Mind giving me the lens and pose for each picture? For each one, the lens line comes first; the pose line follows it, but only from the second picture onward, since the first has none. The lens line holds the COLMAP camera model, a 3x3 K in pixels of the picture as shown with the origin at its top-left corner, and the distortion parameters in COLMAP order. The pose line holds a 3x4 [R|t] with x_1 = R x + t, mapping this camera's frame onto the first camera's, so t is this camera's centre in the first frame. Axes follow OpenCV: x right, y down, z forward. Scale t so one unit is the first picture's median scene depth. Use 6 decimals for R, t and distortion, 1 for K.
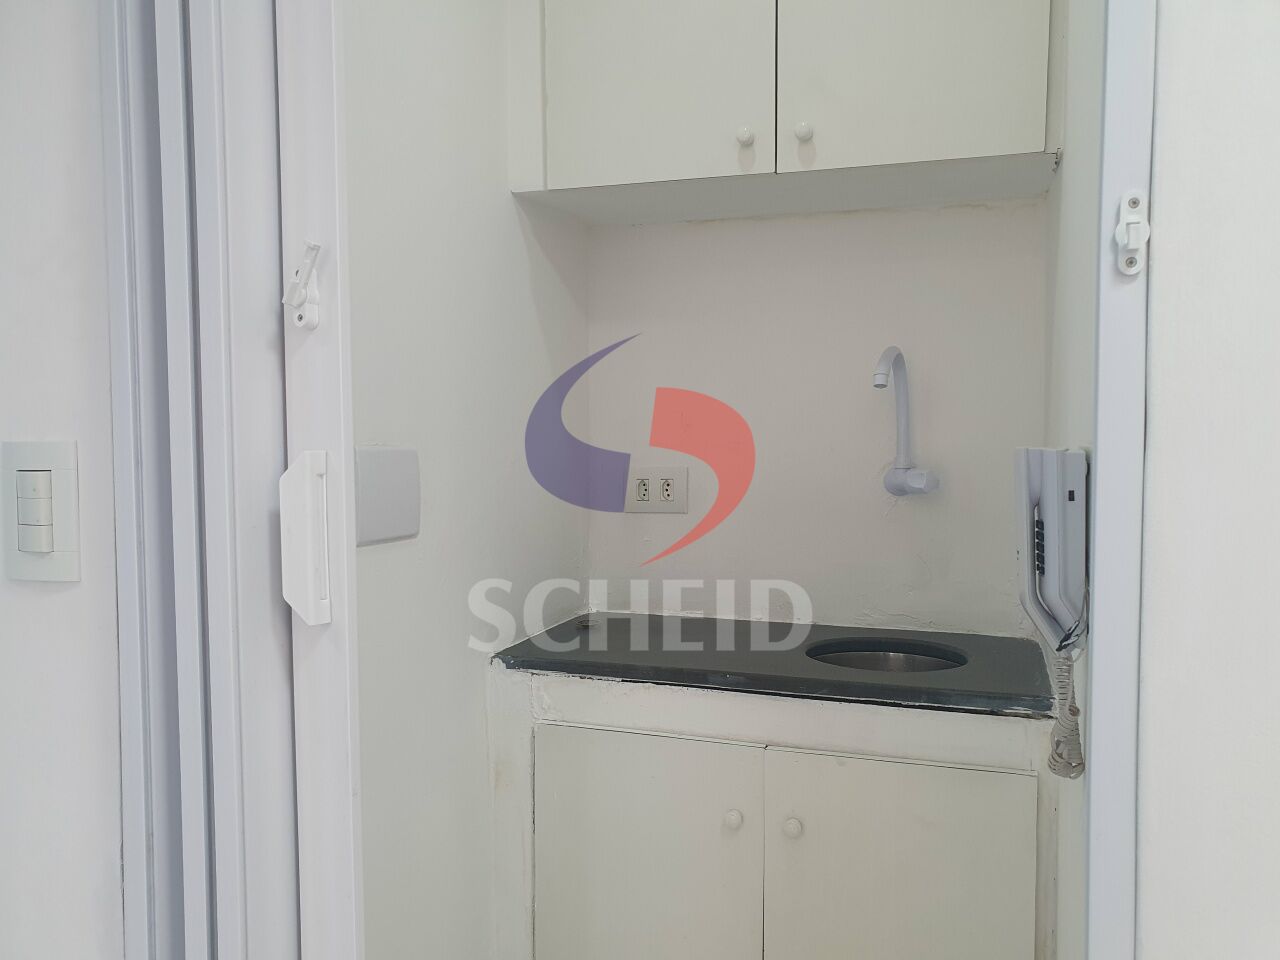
lens RADIAL K [[990.9, 0, 642.8], [0, 990.9, 477.6], [0, 0, 1]] dist [-0.002558, -0.009105]
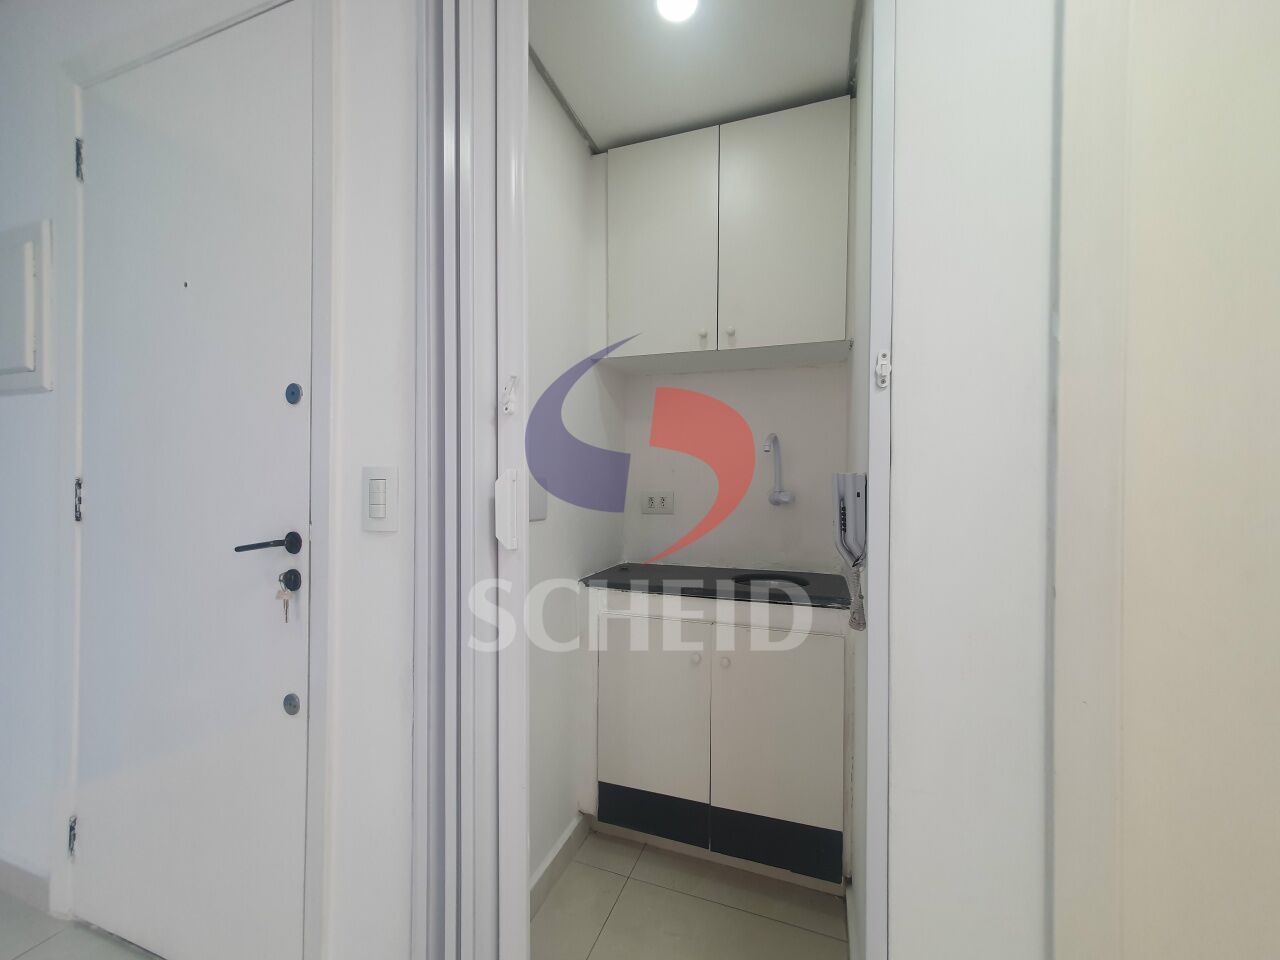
lens RADIAL K [[502.8, 0, 639.7], [0, 502.8, 487.5], [0, 0, 1]] dist [0.000997, 0.000074]
pose [[0.999947, 0.009324, -0.004346, -0.038975], [-0.009497, 0.999084, -0.041720, 0.051610], [0.003953, 0.041759, 0.999120, -0.096966]]
